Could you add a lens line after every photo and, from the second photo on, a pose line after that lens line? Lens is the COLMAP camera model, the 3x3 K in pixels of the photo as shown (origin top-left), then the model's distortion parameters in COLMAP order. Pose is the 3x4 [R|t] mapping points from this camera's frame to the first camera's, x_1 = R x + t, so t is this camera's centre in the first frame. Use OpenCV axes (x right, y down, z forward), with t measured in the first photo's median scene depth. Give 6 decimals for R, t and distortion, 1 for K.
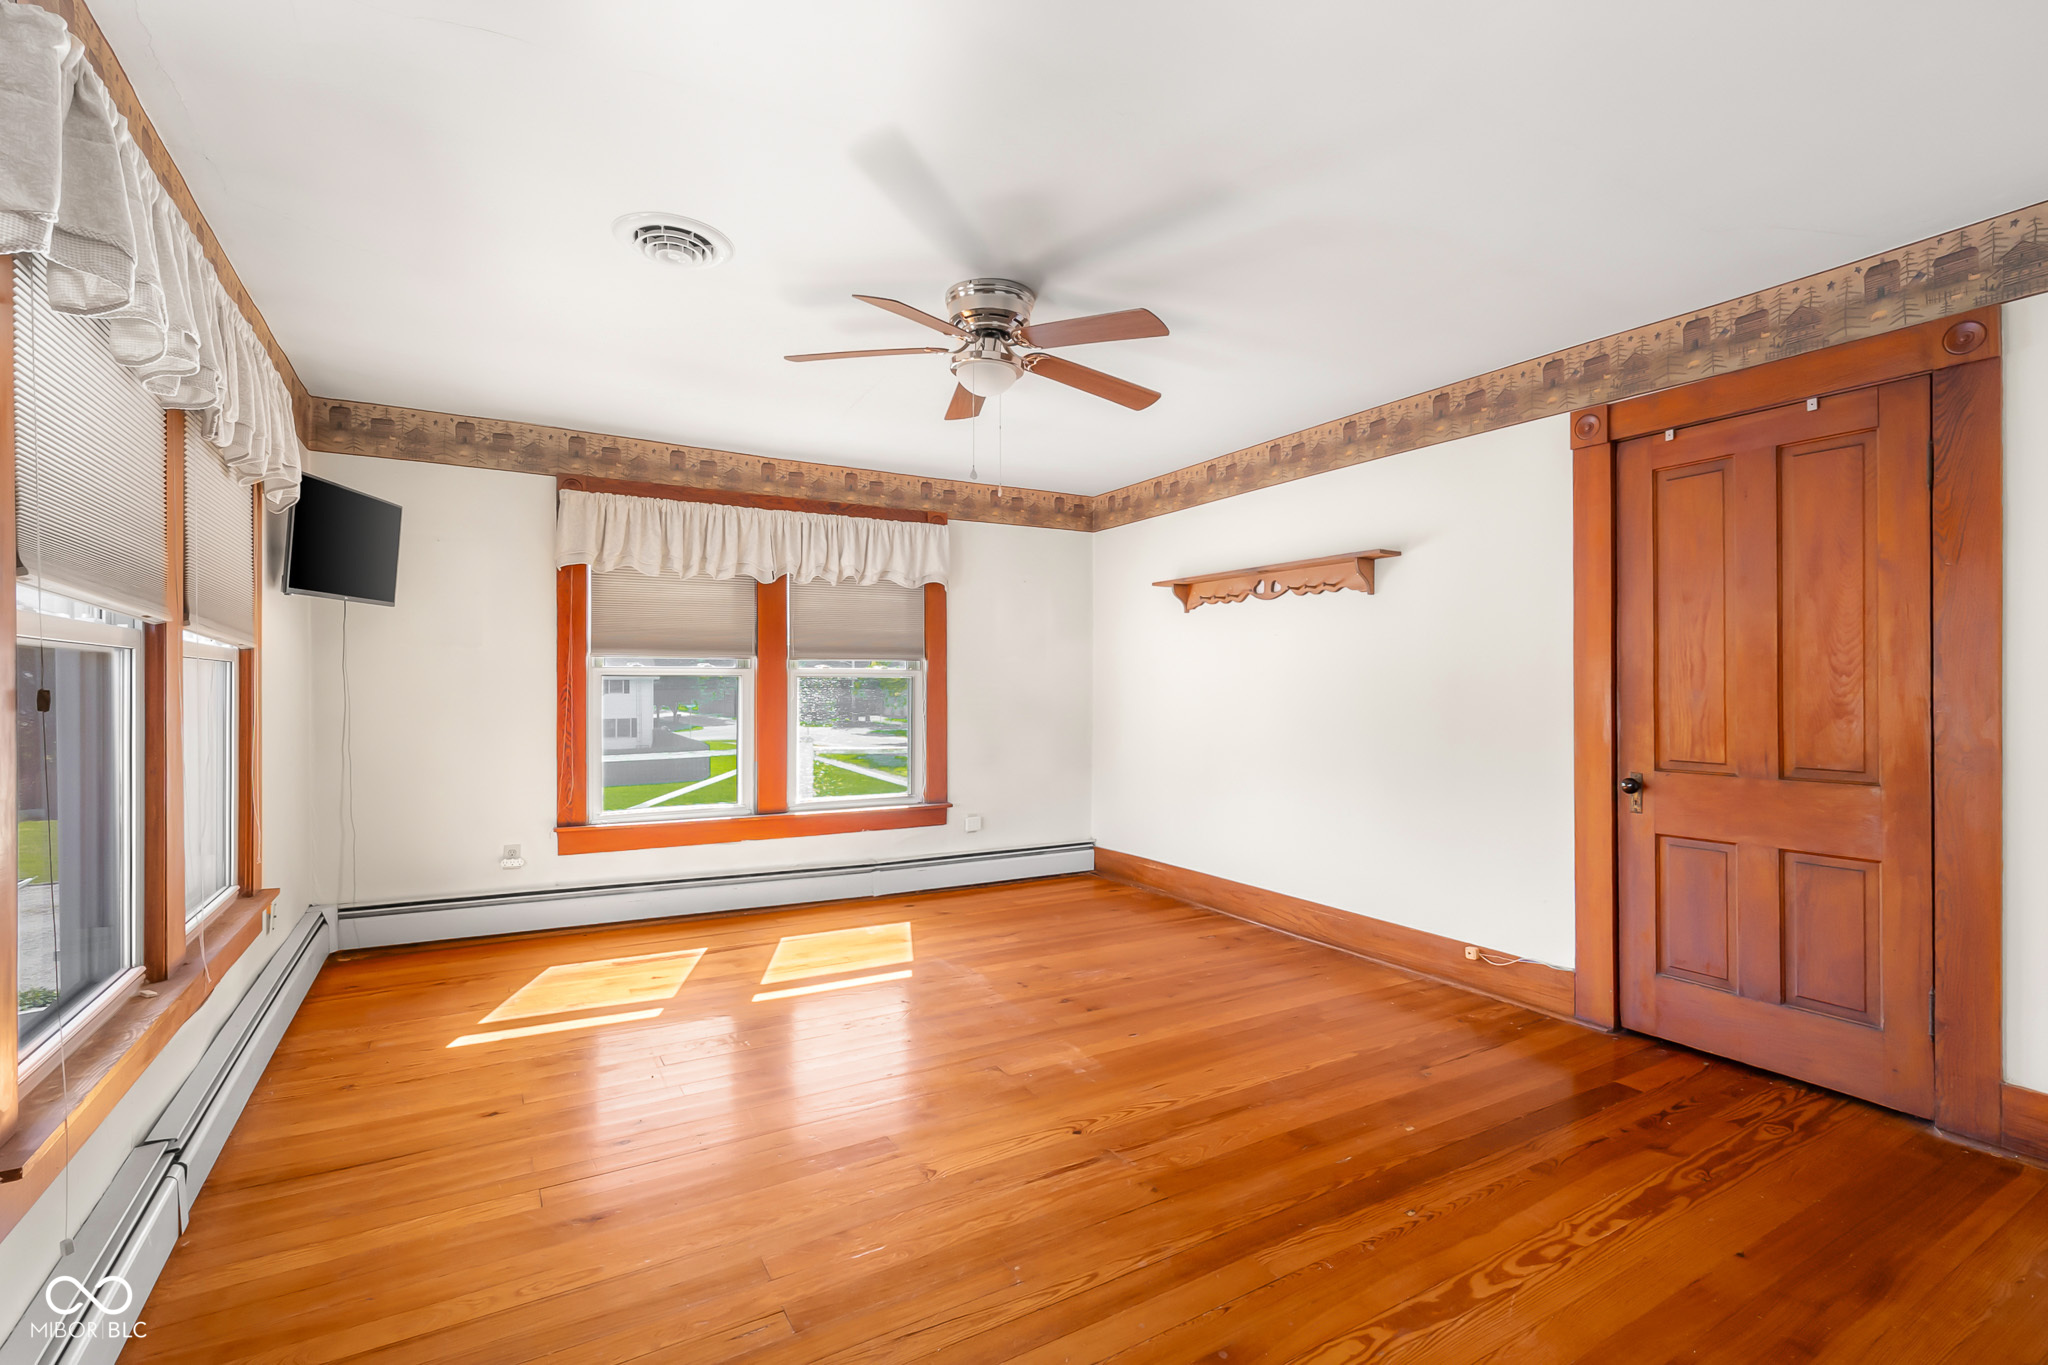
lens RADIAL K [[917.8, 0, 1024.0], [0, 917.8, 682.5], [0, 0, 1]] dist [-0.000361, -0.000008]
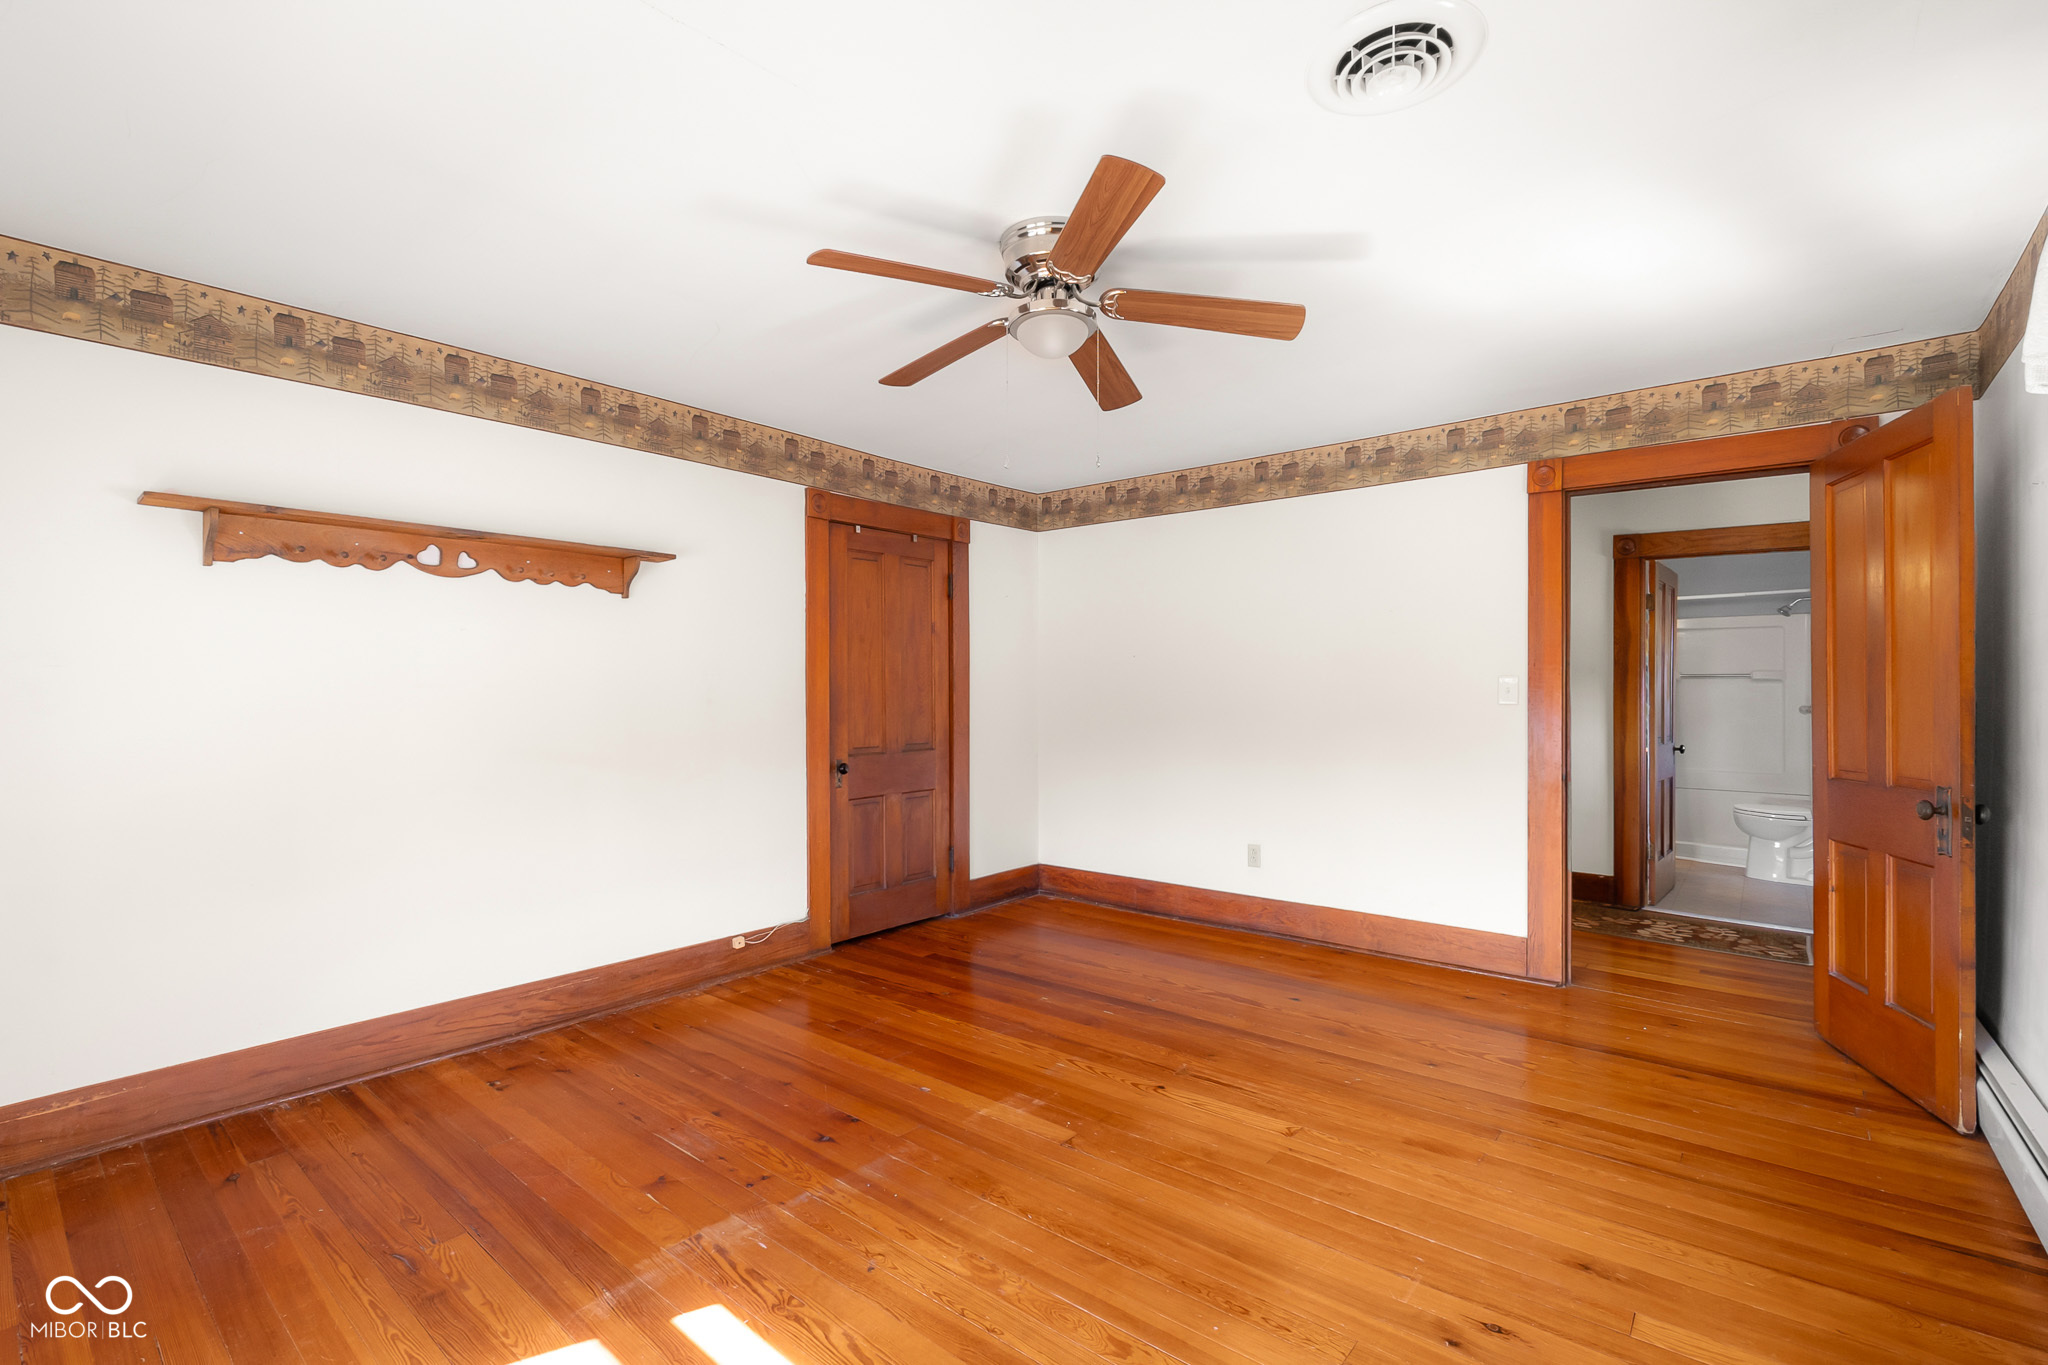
lens RADIAL K [[917.8, 0, 1024.0], [0, 917.8, 682.5], [0, 0, 1]] dist [-0.000361, -0.000008]
pose [[-0.334083, 0.005107, 0.942530, -0.731151], [-0.002423, 0.999977, -0.006277, -0.011264], [-0.942541, -0.004381, -0.334063, 1.154475]]
